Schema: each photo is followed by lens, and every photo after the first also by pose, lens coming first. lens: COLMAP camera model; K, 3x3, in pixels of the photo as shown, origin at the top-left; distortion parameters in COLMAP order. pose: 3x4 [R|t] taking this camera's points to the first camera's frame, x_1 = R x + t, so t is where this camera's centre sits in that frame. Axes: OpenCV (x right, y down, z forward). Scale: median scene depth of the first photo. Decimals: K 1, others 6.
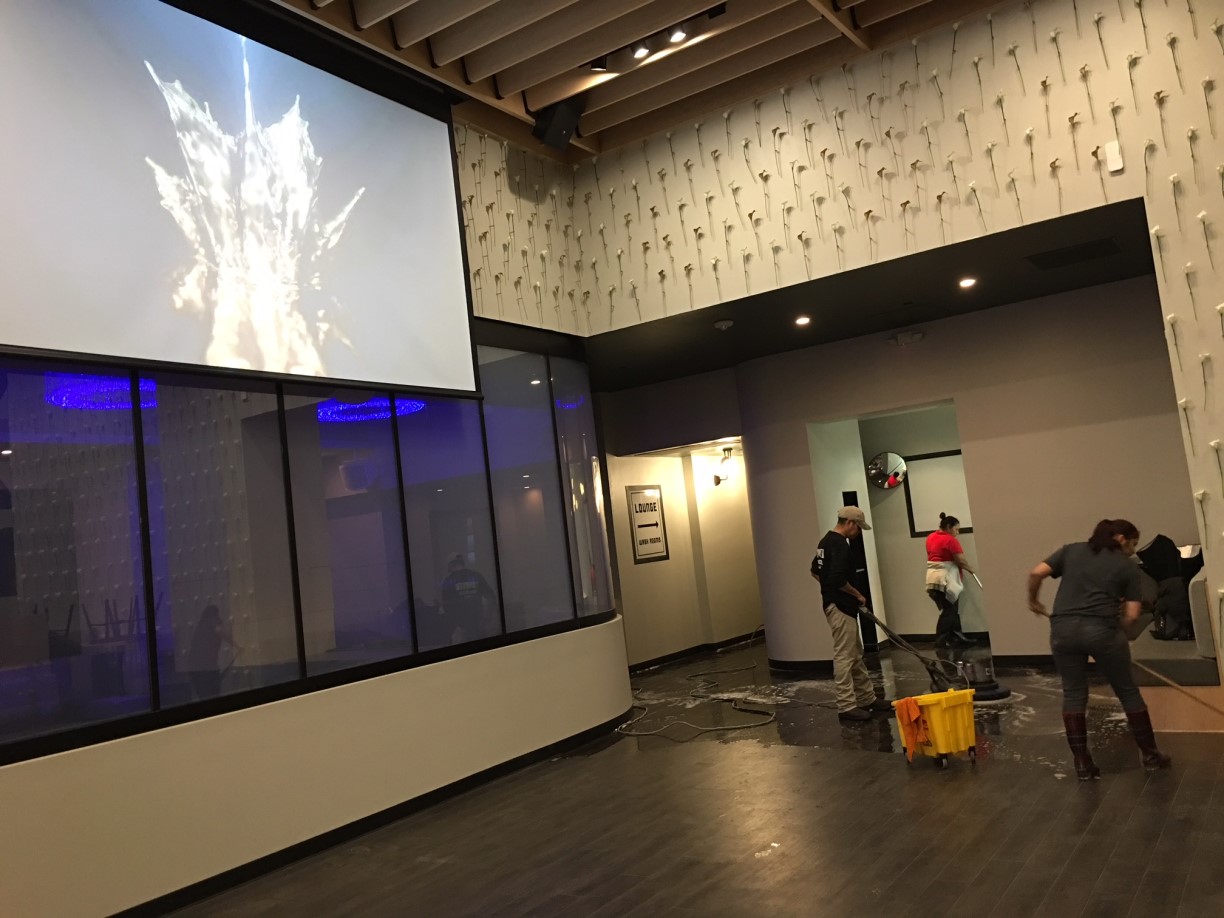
lens RADIAL K [[1030.0, 0, 600.2], [0, 1030.0, 445.0], [0, 0, 1]] dist [0.086650, -0.102946]
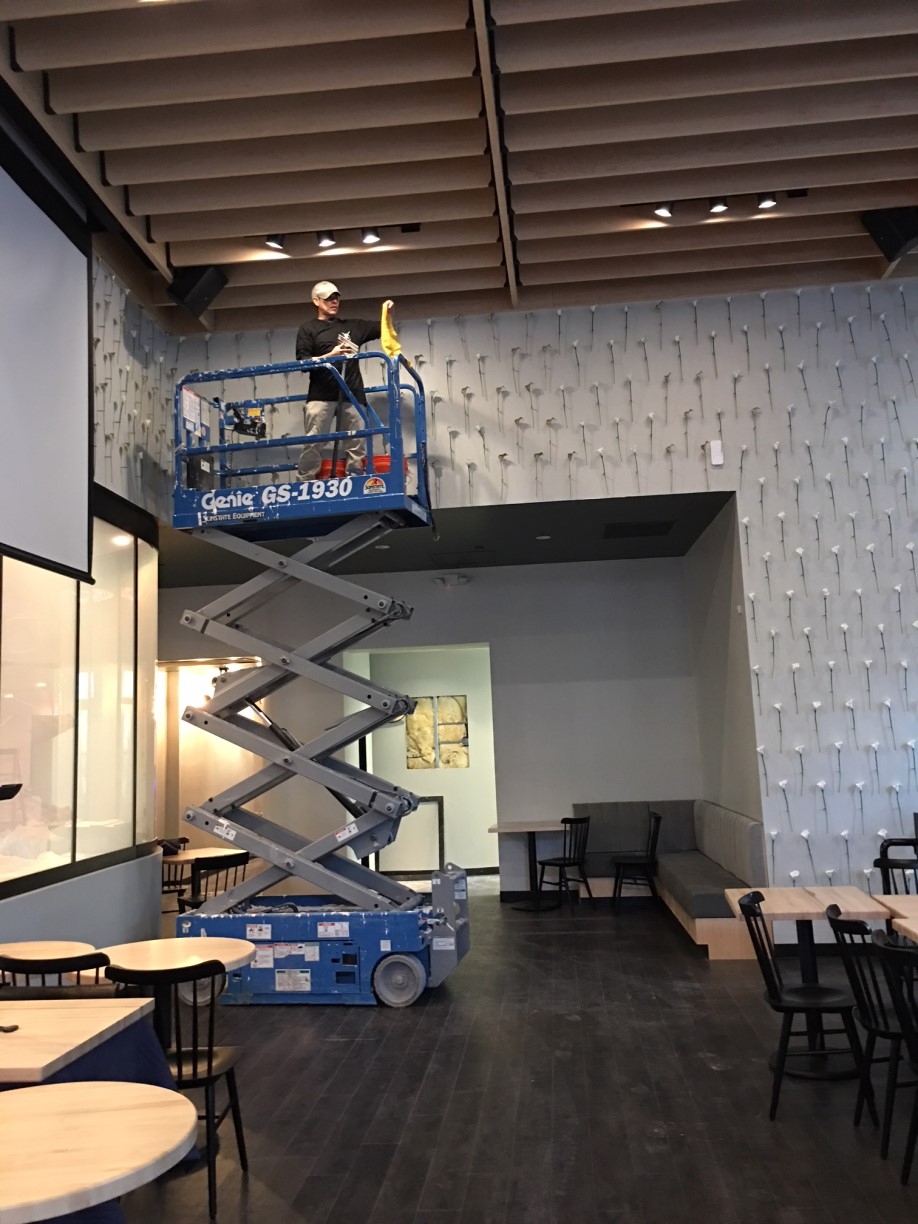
lens RADIAL K [[1030.0, 0, 463.9], [0, 1030.0, 587.1], [0, 0, 1]] dist [0.086650, -0.102946]
pose [[0.870887, 0.146128, 0.469258, -0.218859], [-0.102940, 0.987834, -0.116568, 0.029221], [-0.480583, 0.053212, 0.875334, 0.103527]]
